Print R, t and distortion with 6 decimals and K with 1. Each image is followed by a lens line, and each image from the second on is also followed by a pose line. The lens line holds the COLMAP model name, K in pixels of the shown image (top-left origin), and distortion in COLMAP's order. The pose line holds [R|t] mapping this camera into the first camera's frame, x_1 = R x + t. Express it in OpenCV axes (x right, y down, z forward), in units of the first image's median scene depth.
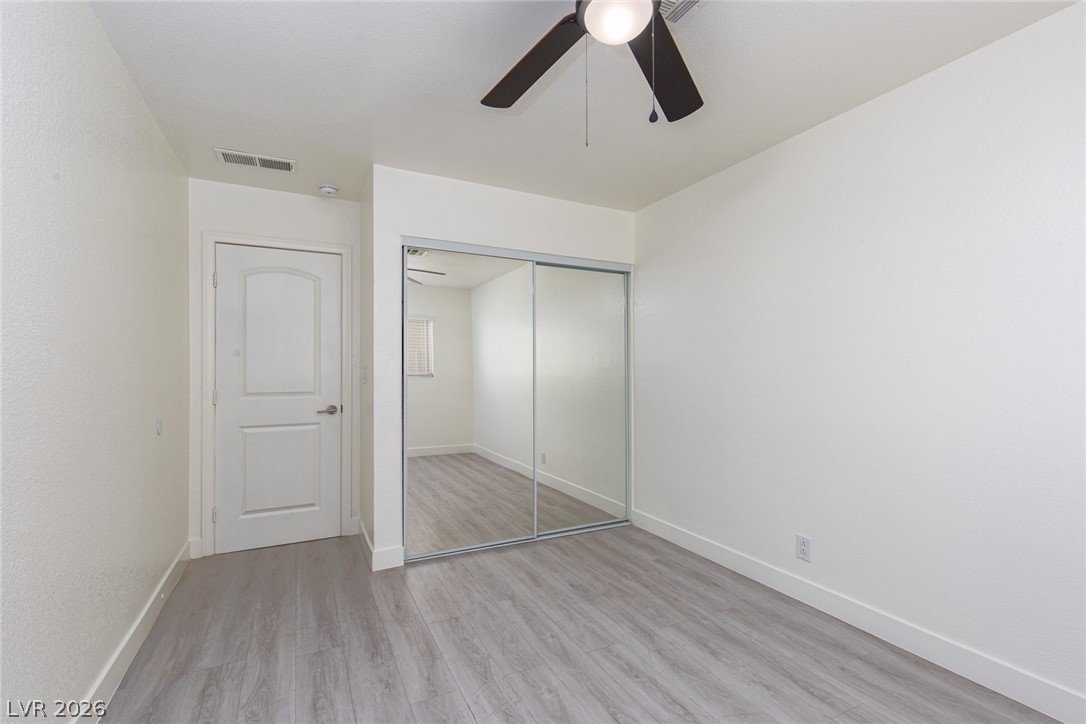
lens RADIAL K [[492.8, 0, 543.0], [0, 492.8, 362.0], [0, 0, 1]] dist [0.001231, 0.000310]
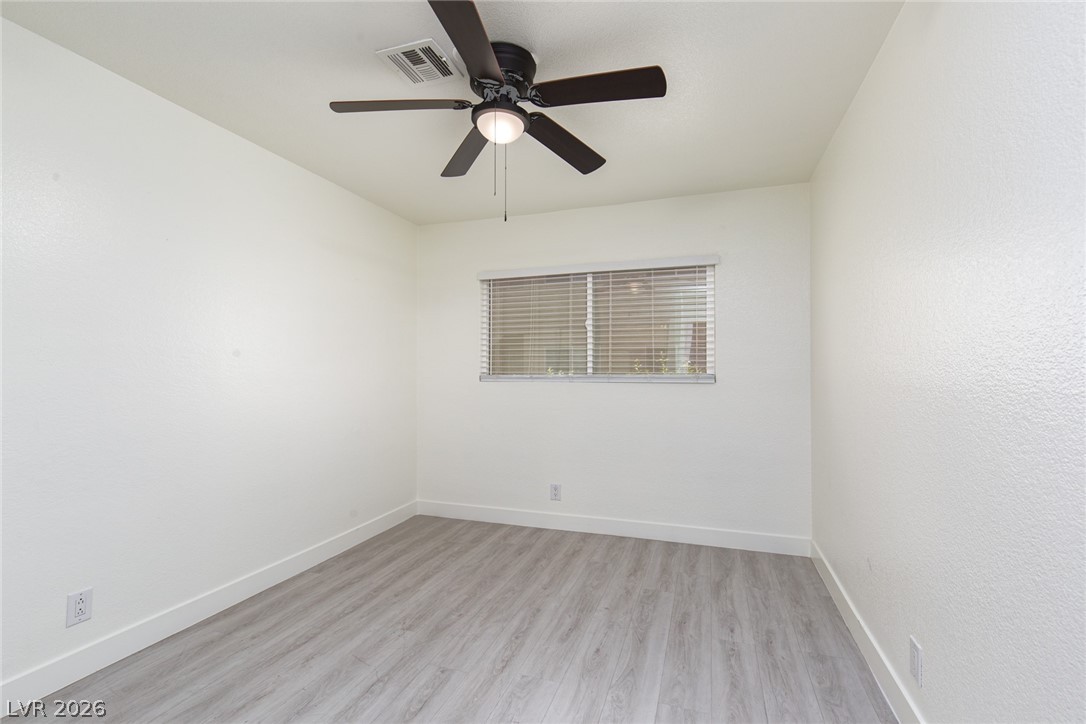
lens RADIAL K [[492.8, 0, 543.0], [0, 492.8, 362.0], [0, 0, 1]] dist [0.001231, 0.000310]
pose [[-0.699895, 0.016517, 0.714055, -0.651095], [-0.010008, 0.999408, -0.032928, 0.023382], [-0.714175, -0.030192, -0.699315, 1.299921]]
